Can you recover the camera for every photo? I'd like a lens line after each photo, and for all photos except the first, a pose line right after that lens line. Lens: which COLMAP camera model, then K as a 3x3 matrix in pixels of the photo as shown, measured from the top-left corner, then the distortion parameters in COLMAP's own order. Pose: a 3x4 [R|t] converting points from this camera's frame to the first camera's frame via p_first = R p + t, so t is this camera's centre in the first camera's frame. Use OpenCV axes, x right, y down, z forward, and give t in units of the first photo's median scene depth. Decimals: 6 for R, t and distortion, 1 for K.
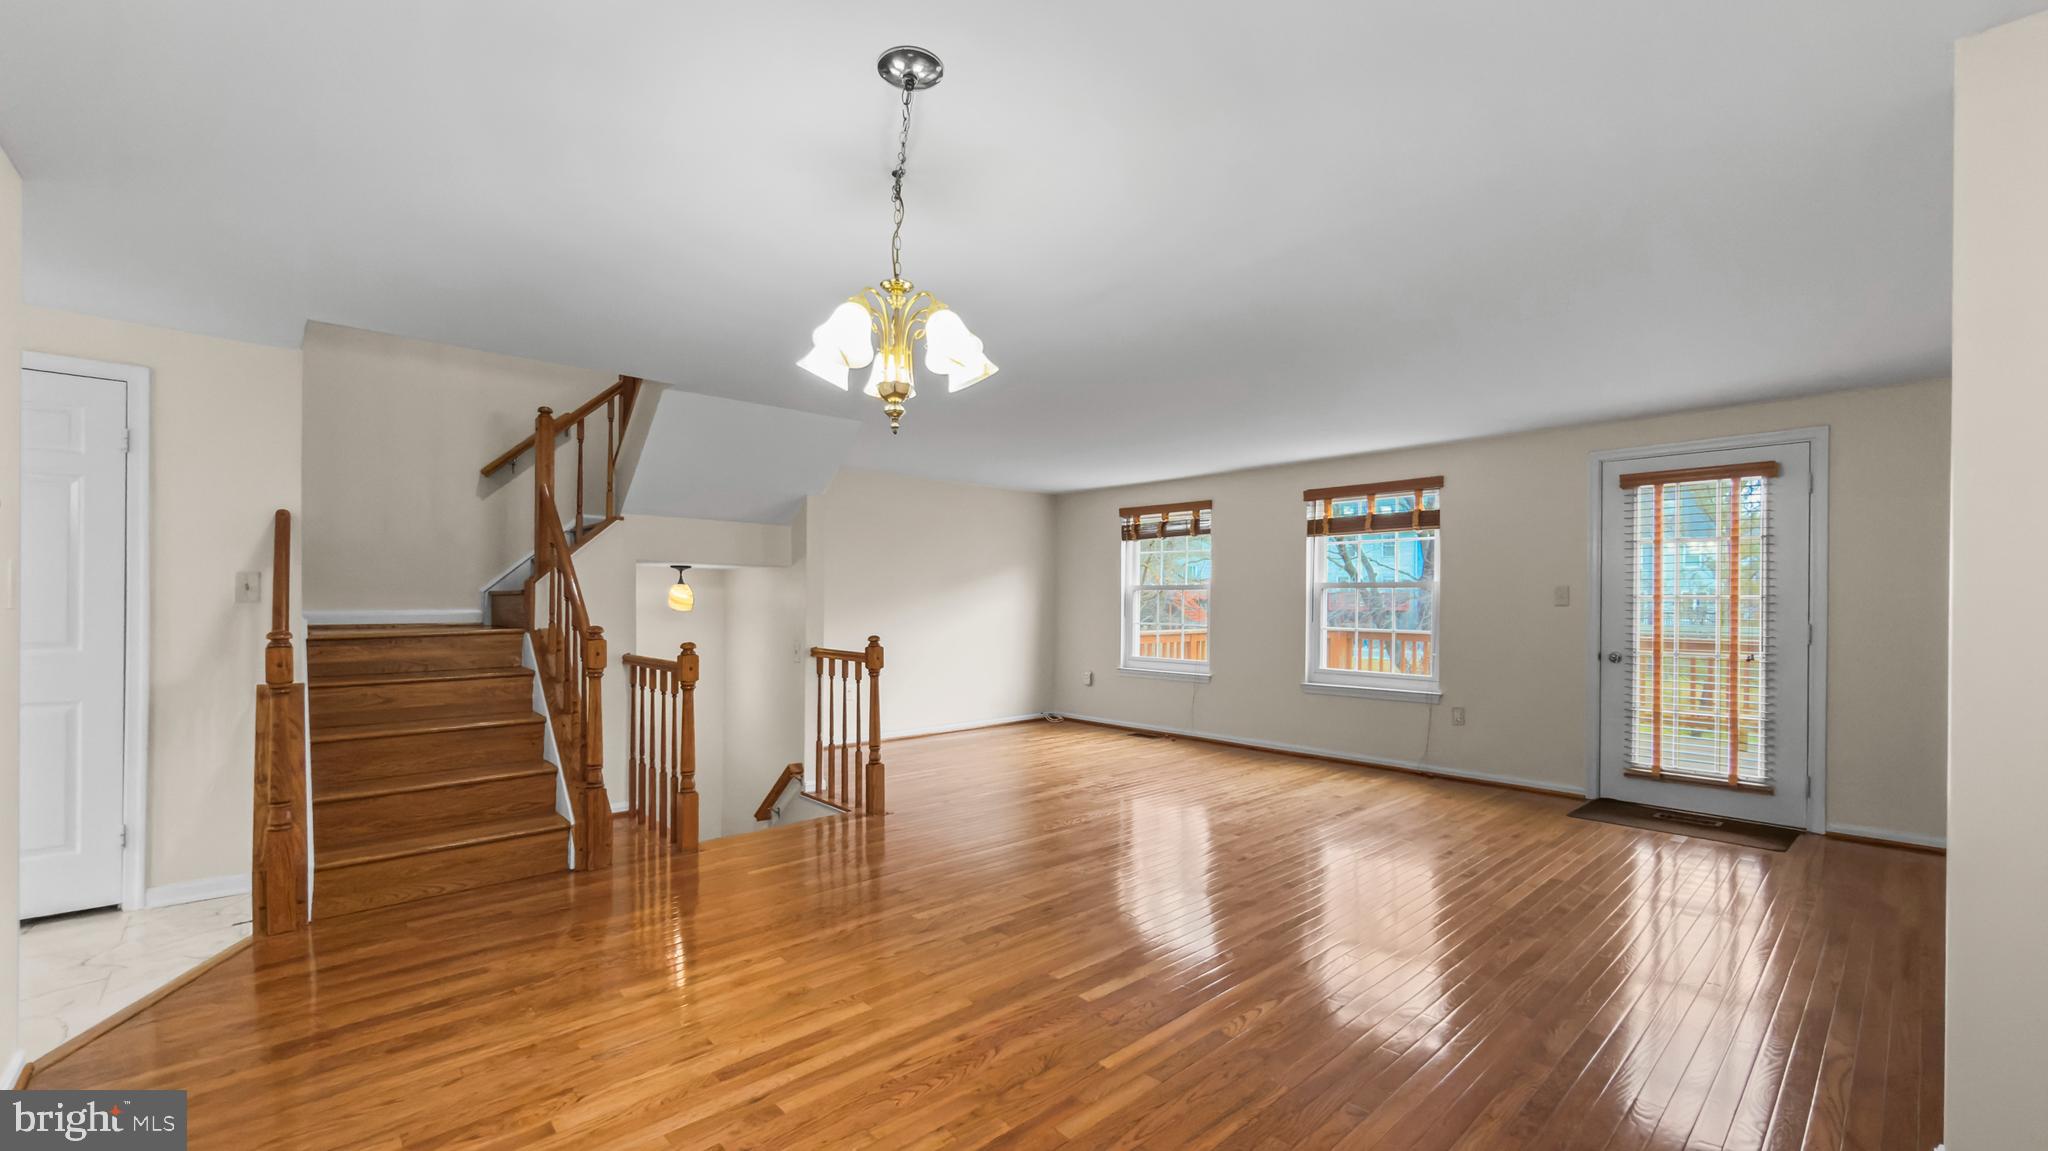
lens RADIAL K [[839.8, 0, 1020.6], [0, 839.8, 592.5], [0, 0, 1]] dist [-0.000915, -0.000733]
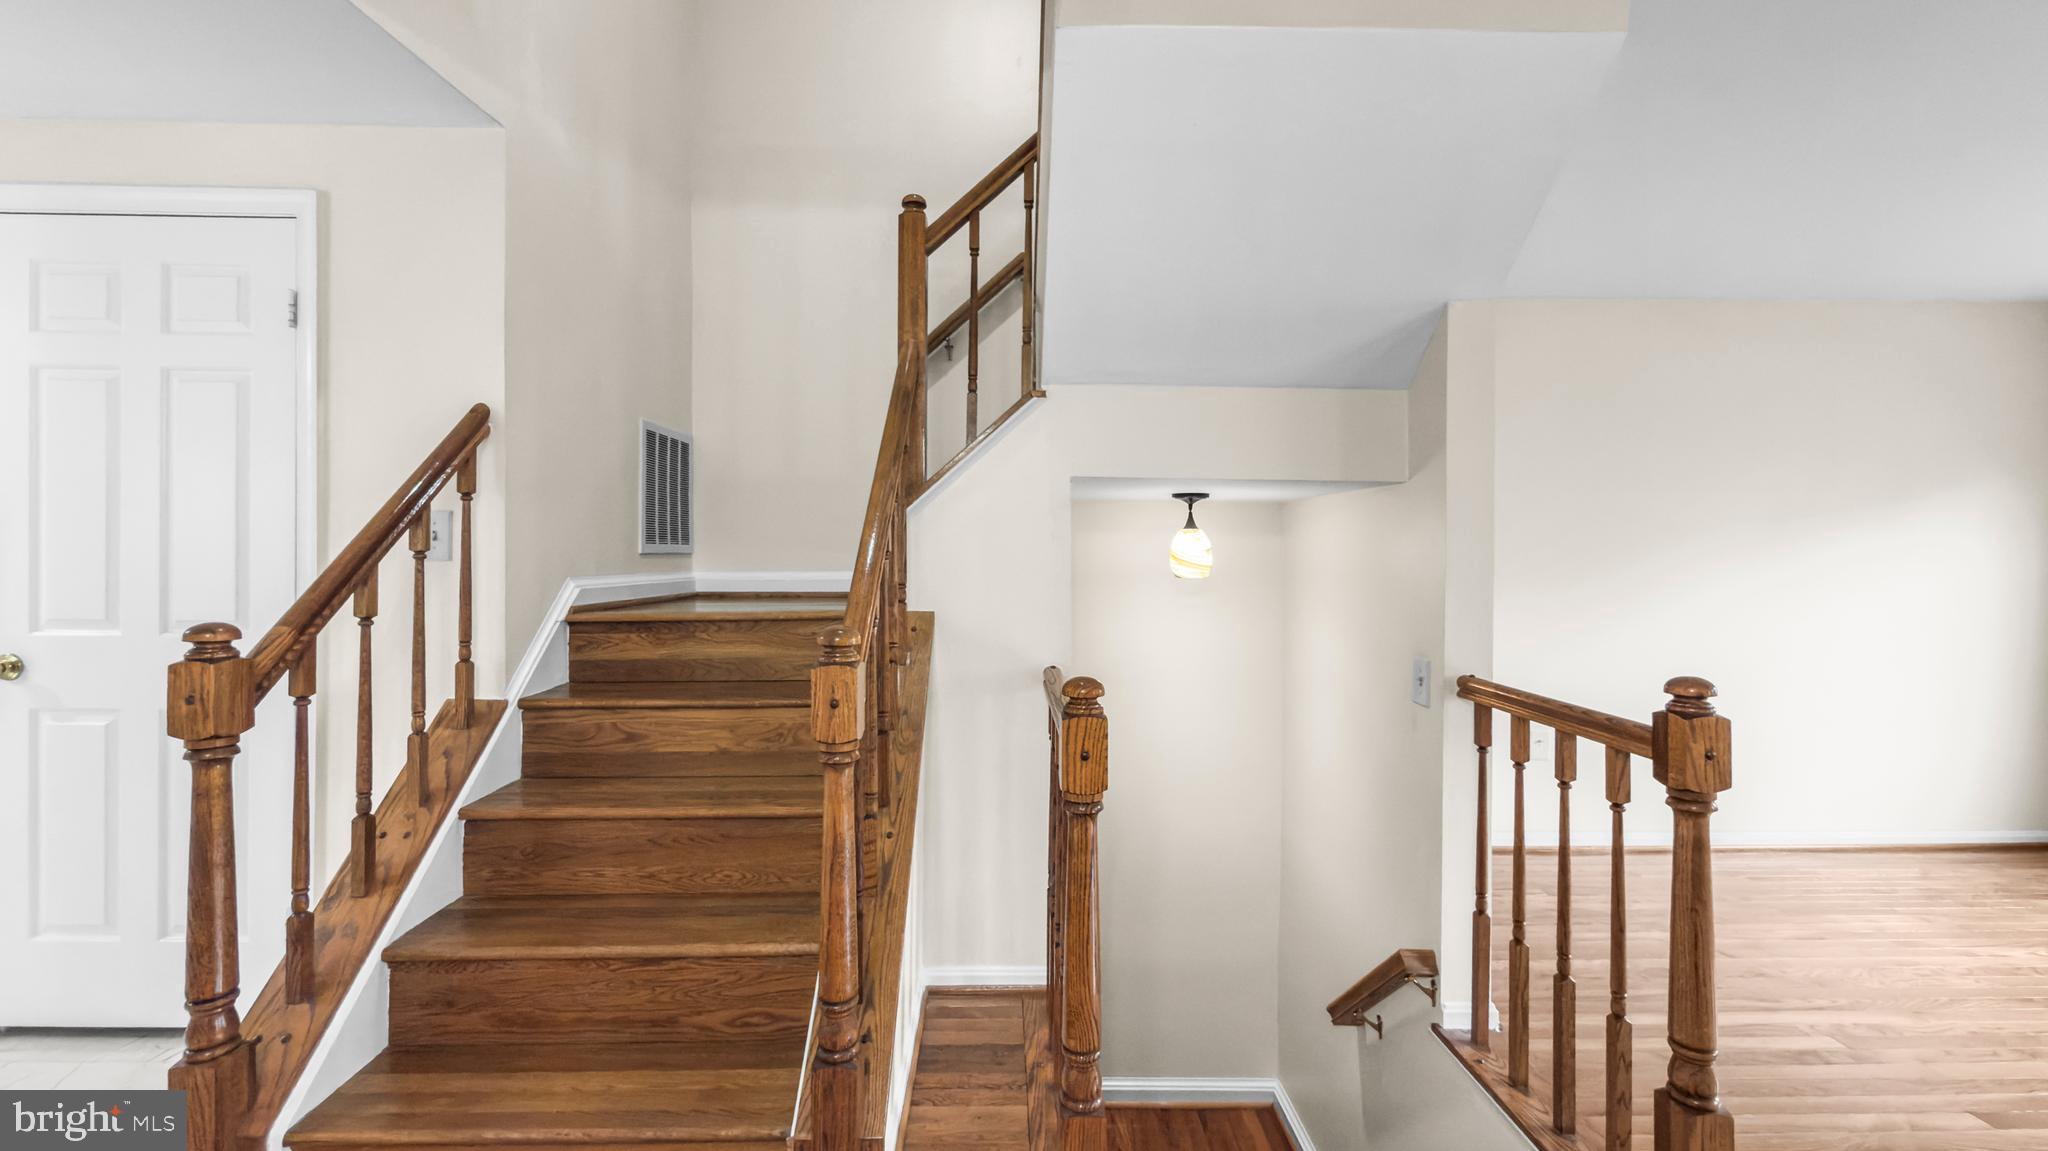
lens RADIAL K [[839.8, 0, 1022.7], [0, 839.8, 564.6], [0, 0, 1]] dist [-0.000915, -0.000733]
pose [[0.751804, 0.005571, -0.659363, -0.148125], [0.005145, 0.999884, 0.014315, 0.005426], [0.659366, -0.014154, 0.751688, 0.585347]]
